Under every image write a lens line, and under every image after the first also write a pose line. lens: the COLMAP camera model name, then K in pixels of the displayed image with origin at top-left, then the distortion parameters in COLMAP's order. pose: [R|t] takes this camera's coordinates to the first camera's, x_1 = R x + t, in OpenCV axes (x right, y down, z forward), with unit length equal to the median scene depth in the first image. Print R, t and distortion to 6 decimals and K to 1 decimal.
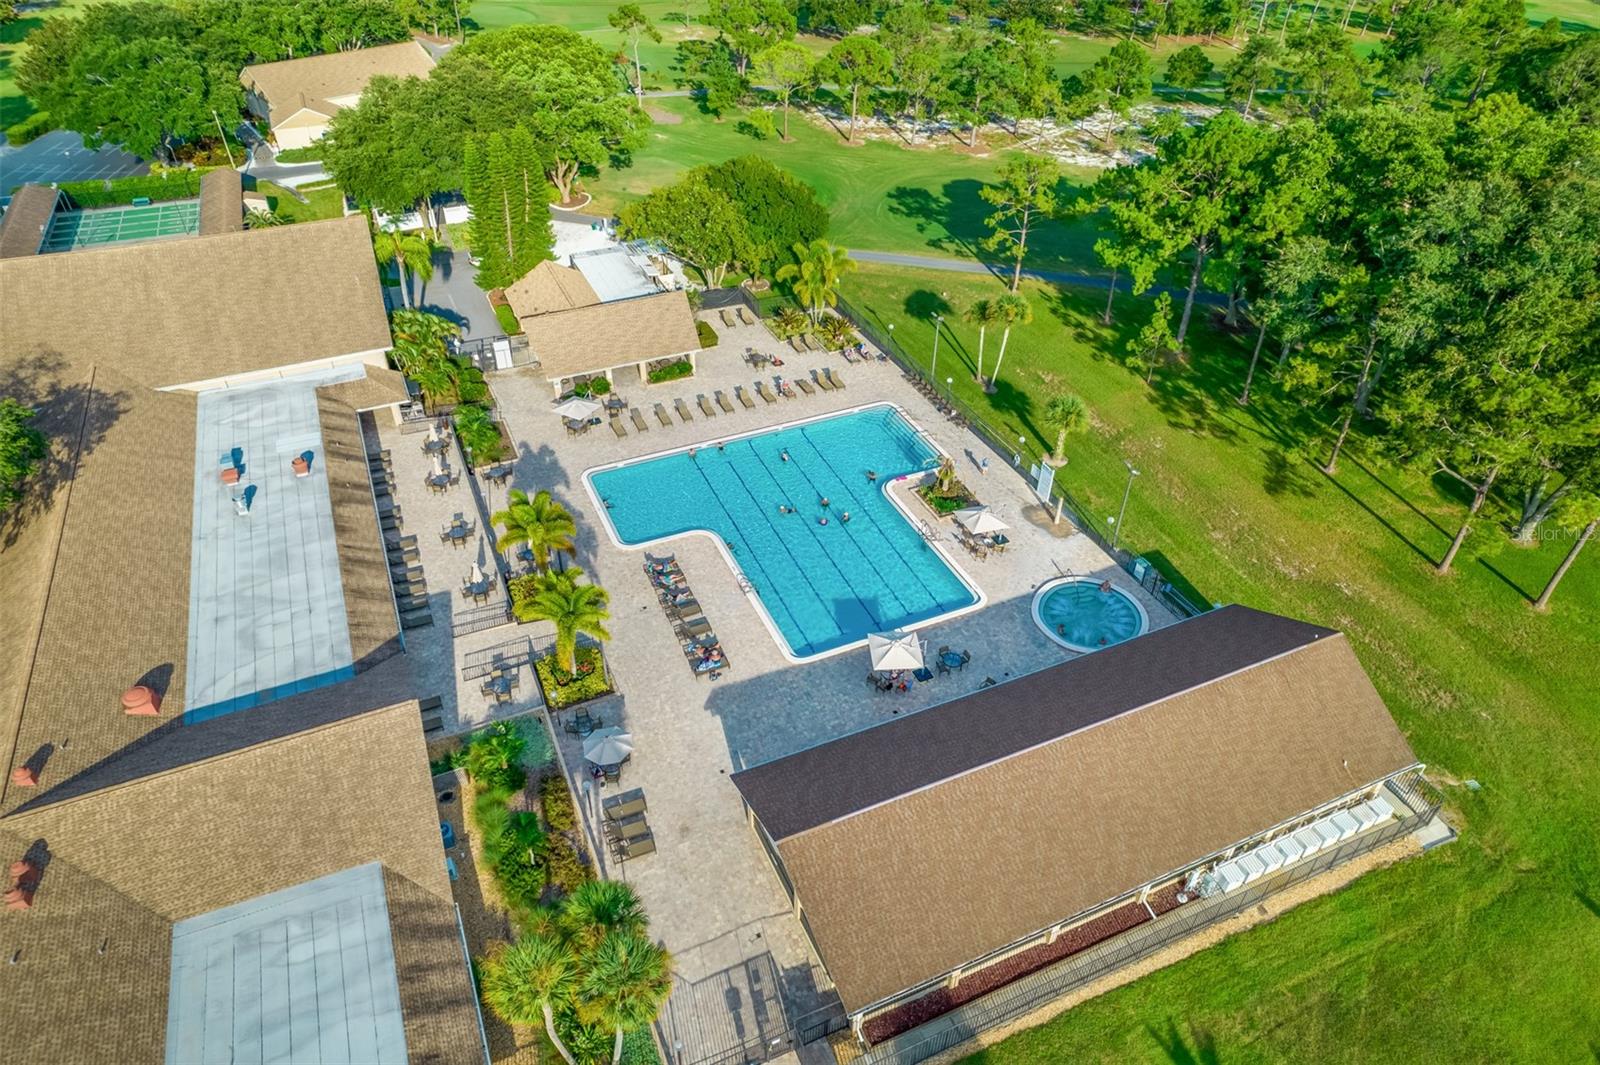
lens RADIAL K [[1028.0, 0, 783.3], [0, 1028.0, 527.4], [0, 0, 1]] dist [-0.050705, 0.081360]
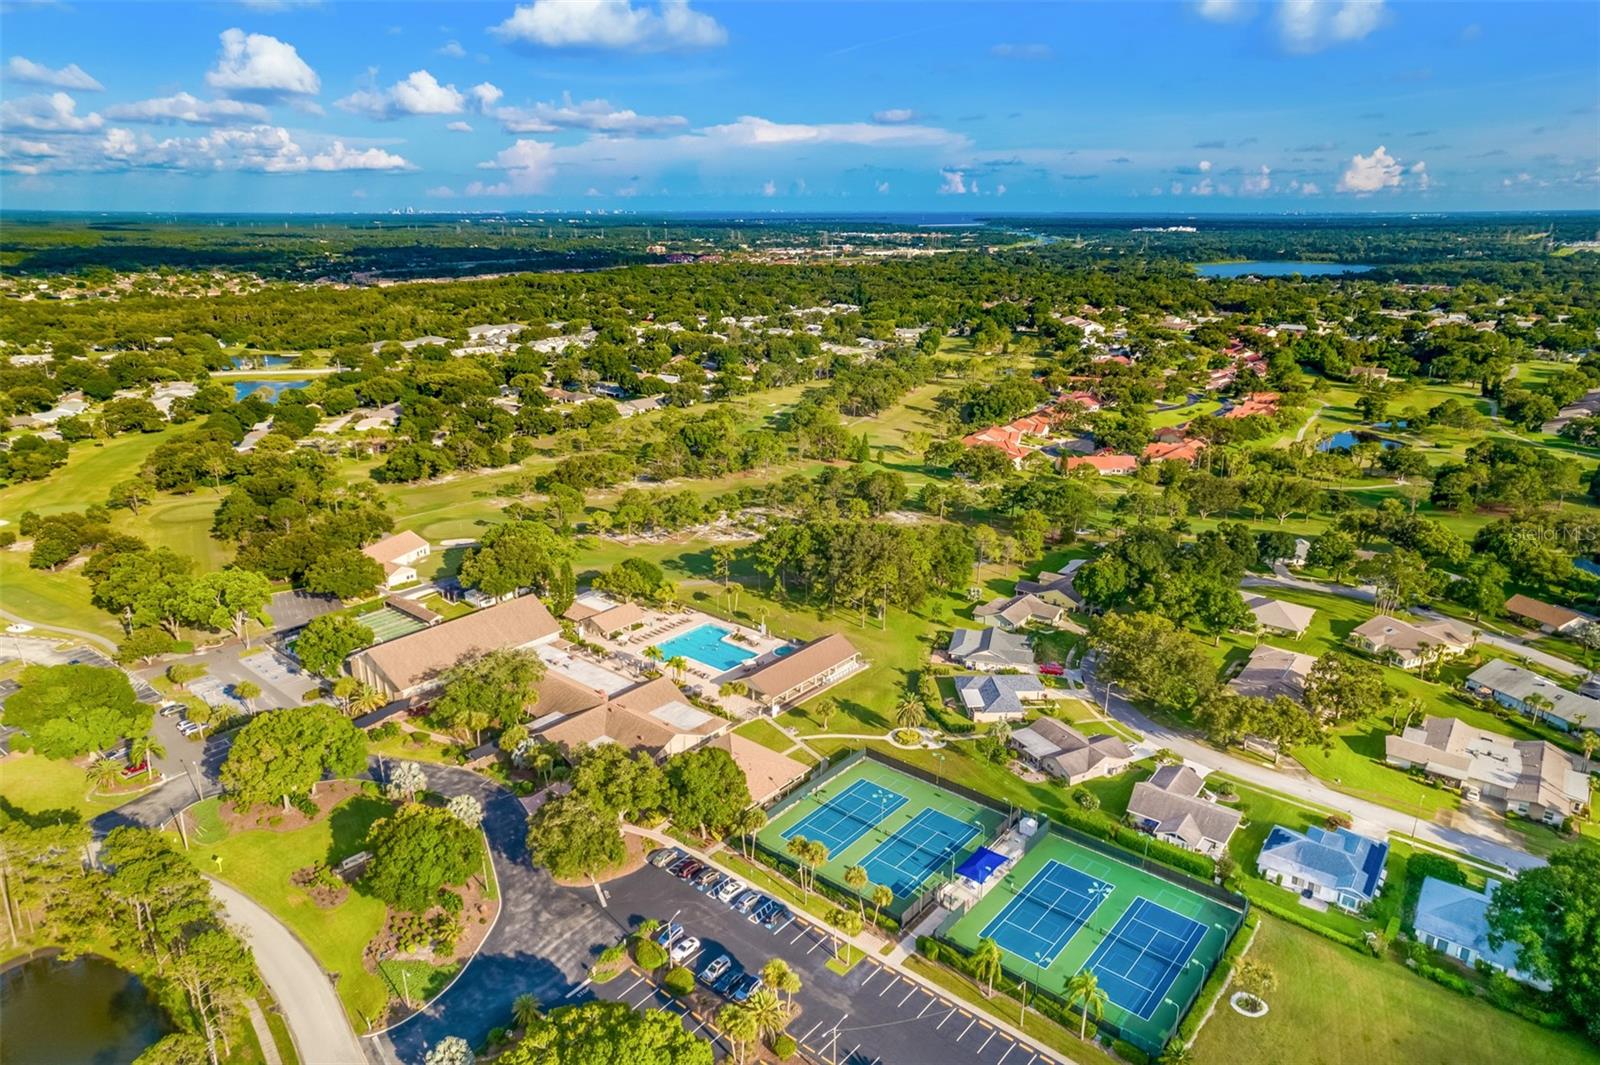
lens RADIAL K [[1028.0, 0, 783.3], [0, 1028.0, 527.4], [0, 0, 1]] dist [-0.050705, 0.081360]
pose [[0.900584, -0.139524, 0.411682, -0.997435], [0.269745, 0.922053, -0.277591, 0.577562], [-0.340862, 0.361043, 0.868021, -2.040680]]
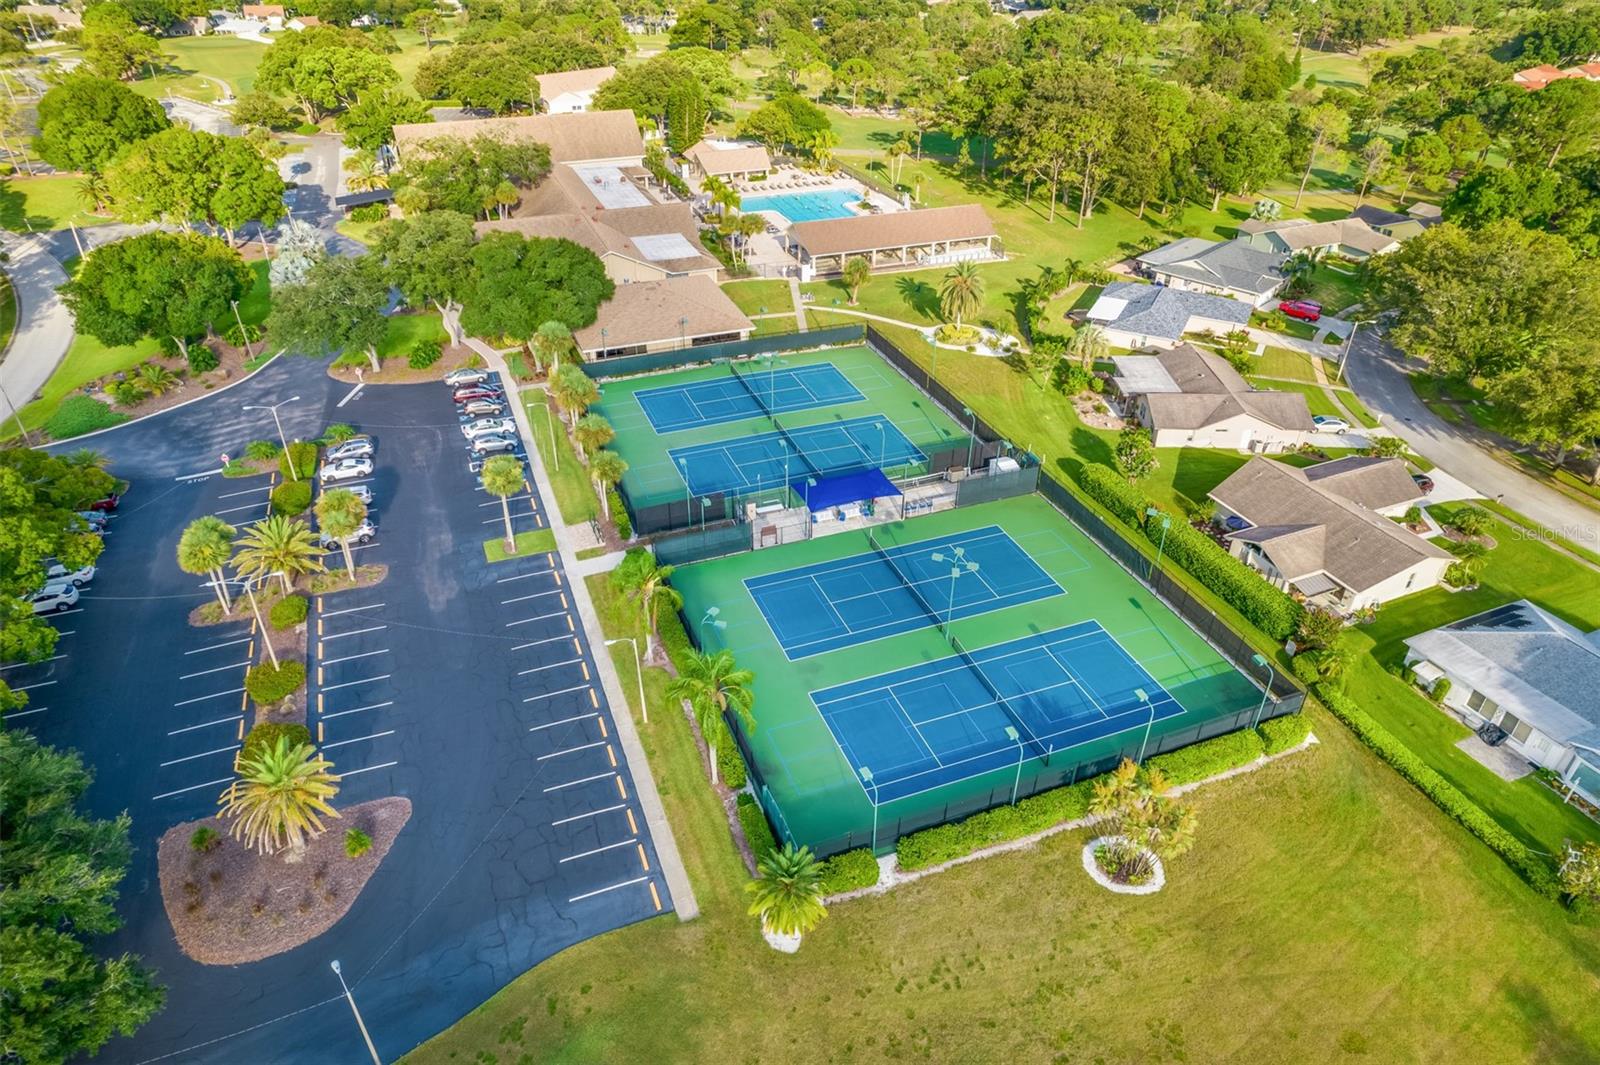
lens RADIAL K [[1028.0, 0, 783.3], [0, 1028.0, 527.4], [0, 0, 1]] dist [-0.050705, 0.081360]
pose [[0.998526, 0.027060, -0.047038, 0.081552], [-0.030981, 0.995922, -0.084733, 0.877002], [0.044554, 0.086065, 0.995293, -1.302199]]
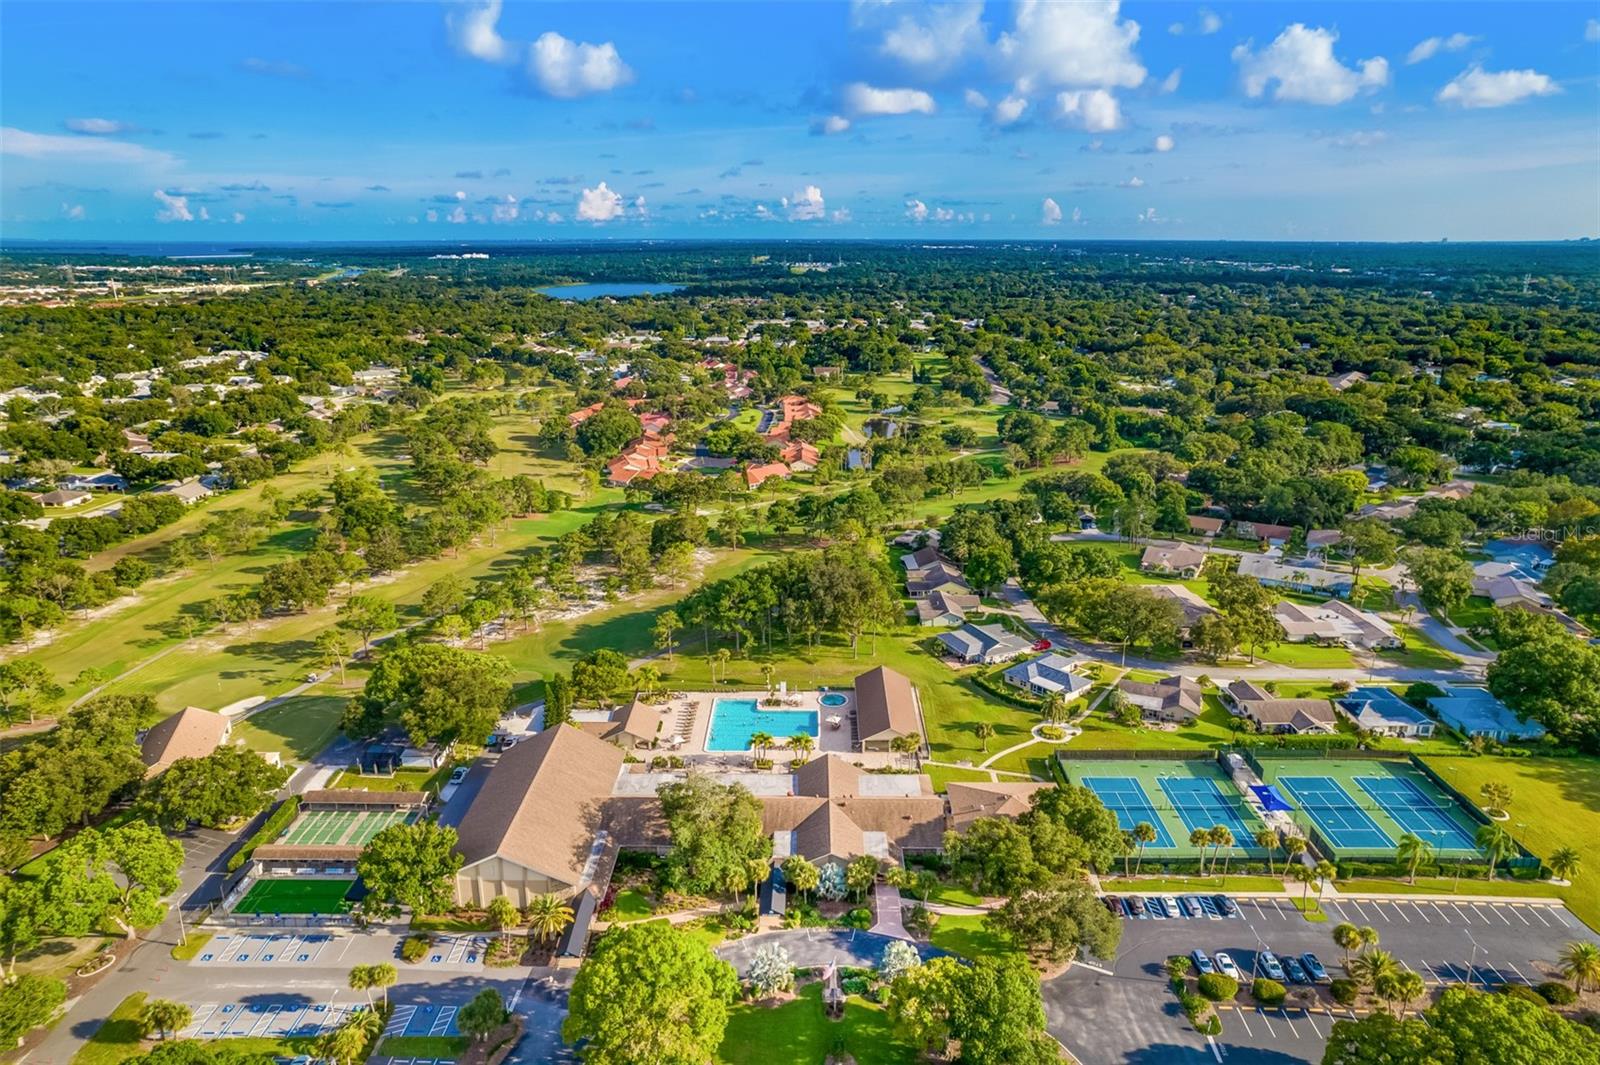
lens RADIAL K [[1020.5, 0, 800.0], [0, 1020.5, 532.5], [0, 0, 1]] dist [-0.057043, 0.080463]
pose [[0.408664, -0.267665, 0.872553, -2.235968], [0.555388, 0.831576, -0.005024, -0.373699], [-0.724250, 0.486659, 0.488494, -0.823696]]
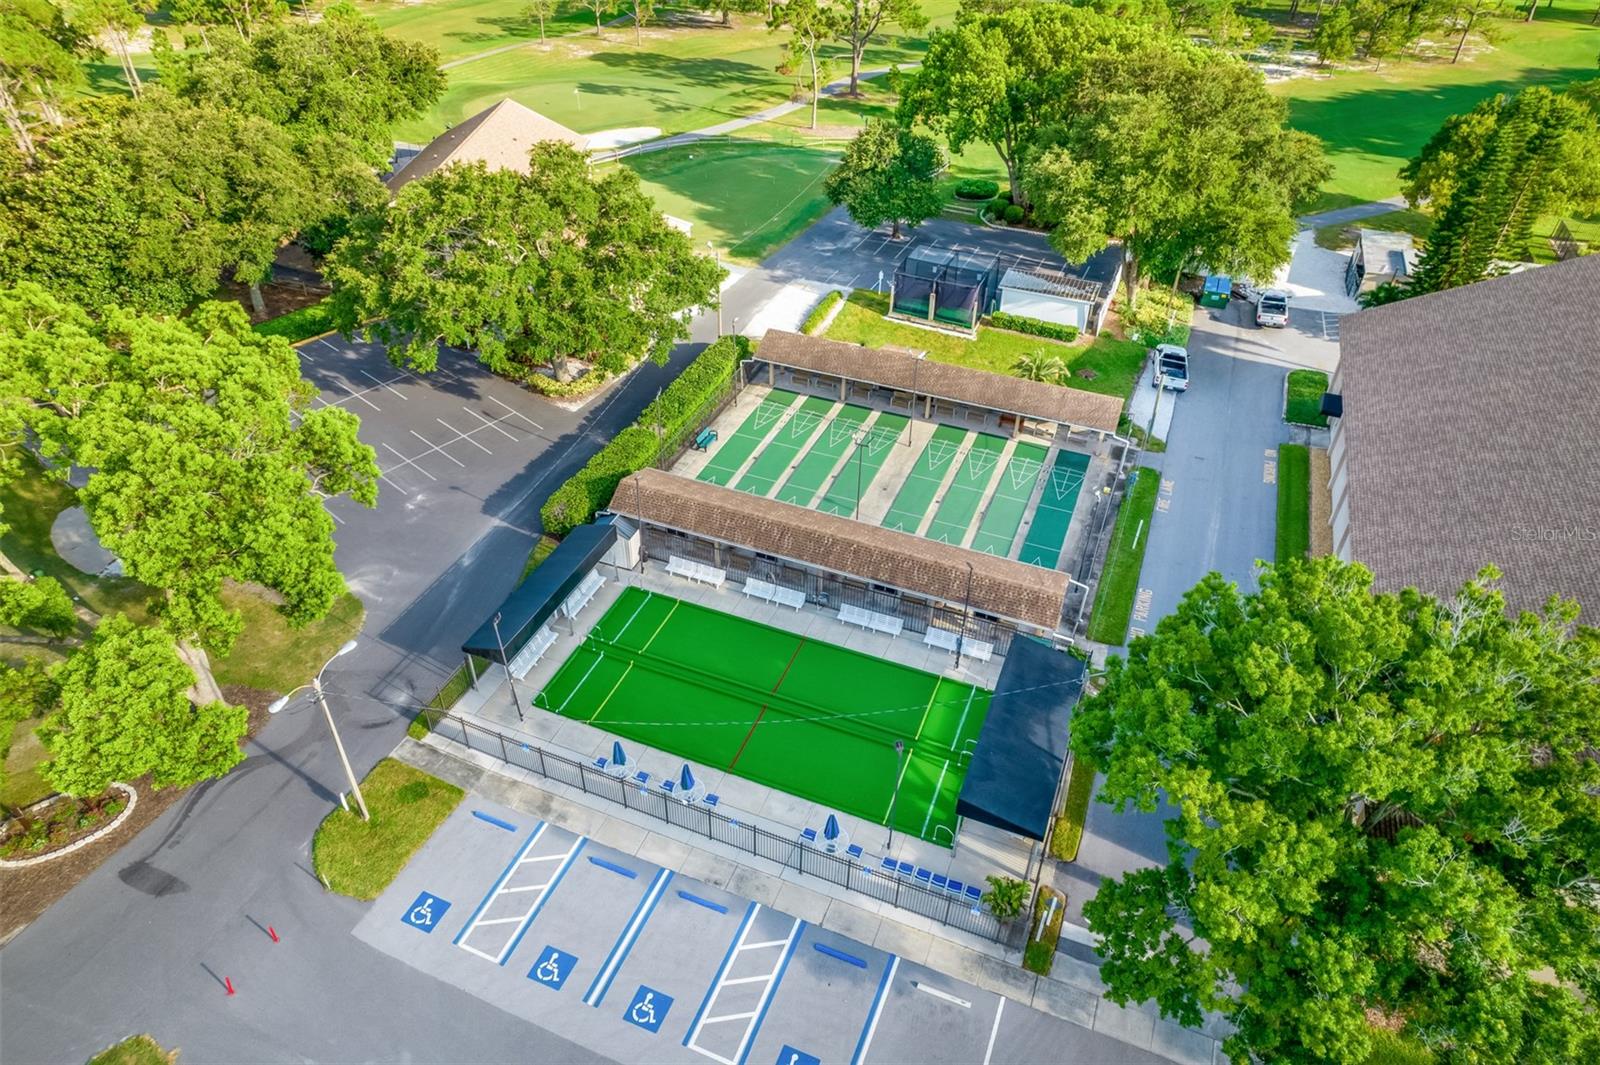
lens RADIAL K [[1028.0, 0, 783.3], [0, 1028.0, 527.4], [0, 0, 1]] dist [-0.050705, 0.081360]
pose [[0.718992, -0.419246, 0.554331, -1.315829], [0.414640, 0.898839, 0.141994, -0.491310], [-0.557785, 0.127755, 0.820094, 0.805275]]
